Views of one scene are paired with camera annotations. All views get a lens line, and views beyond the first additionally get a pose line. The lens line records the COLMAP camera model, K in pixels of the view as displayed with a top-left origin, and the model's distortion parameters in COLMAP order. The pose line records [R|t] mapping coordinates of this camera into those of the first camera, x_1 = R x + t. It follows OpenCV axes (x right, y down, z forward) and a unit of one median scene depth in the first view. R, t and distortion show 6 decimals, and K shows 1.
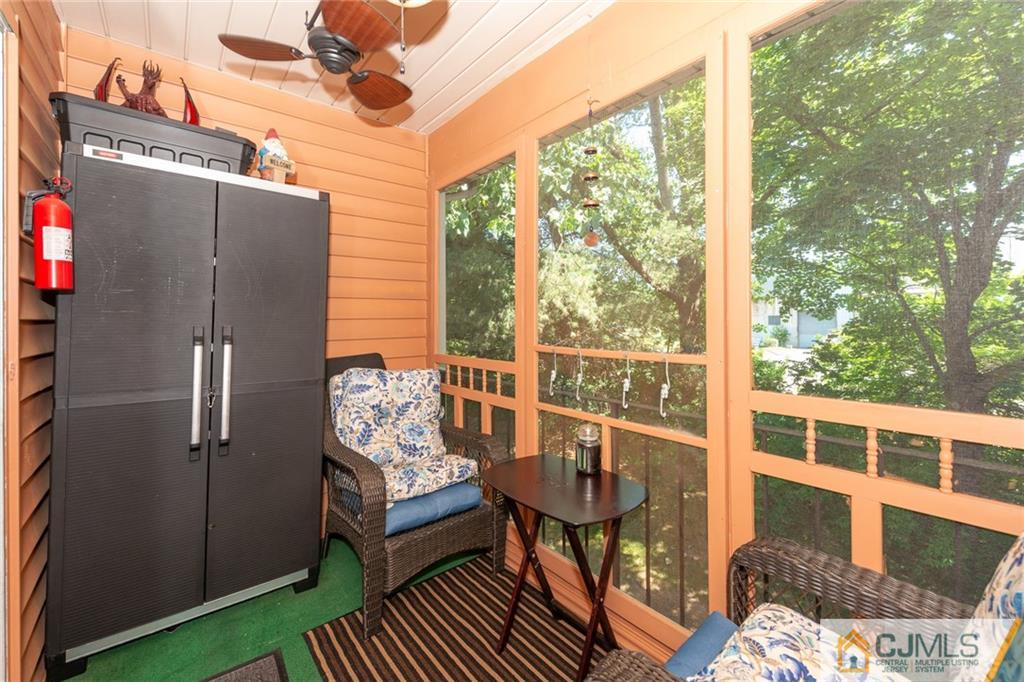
lens RADIAL K [[420.6, 0, 509.3], [0, 420.6, 313.4], [0, 0, 1]] dist [-0.001795, -0.000317]
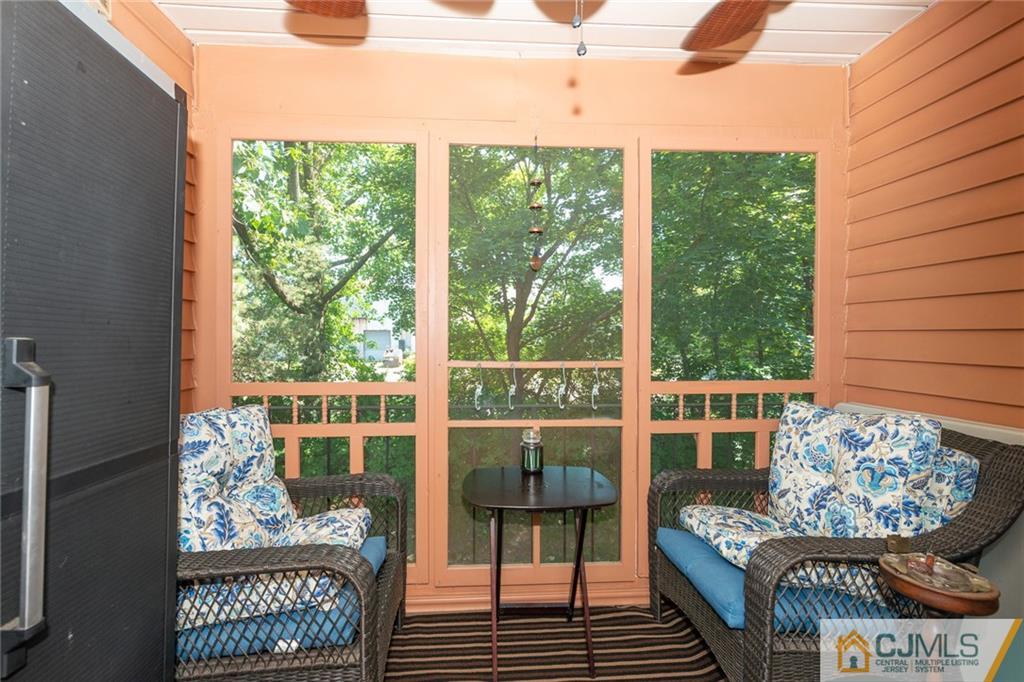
lens RADIAL K [[416.8, 0, 489.9], [0, 416.8, 340.9], [0, 0, 1]] dist [0.001350, -0.005499]
pose [[0.587306, 0.000367, 0.809365, -0.603229], [-0.017877, 0.999762, 0.012518, 0.015835], [-0.809168, -0.021821, 0.587172, 0.351991]]
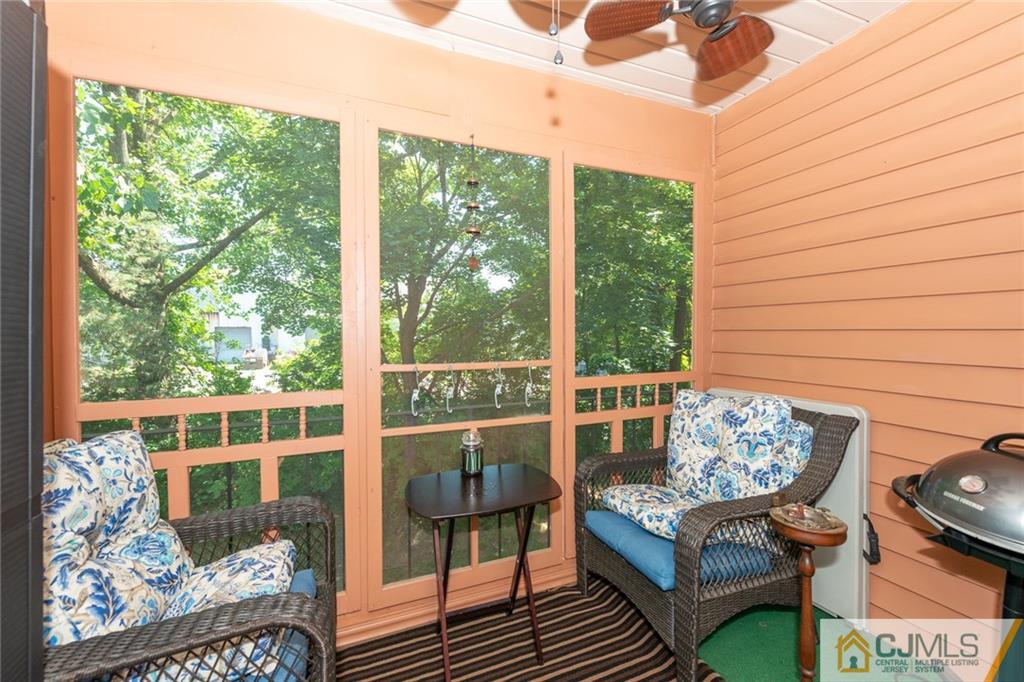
lens RADIAL K [[409.9, 0, 512.0], [0, 409.9, 341.0], [0, 0, 1]] dist [0.000392, -0.003261]
pose [[0.283945, -0.013106, 0.958751, -0.633713], [-0.011831, 0.999783, 0.017170, 0.007317], [-0.958768, -0.016219, 0.283728, 0.469158]]
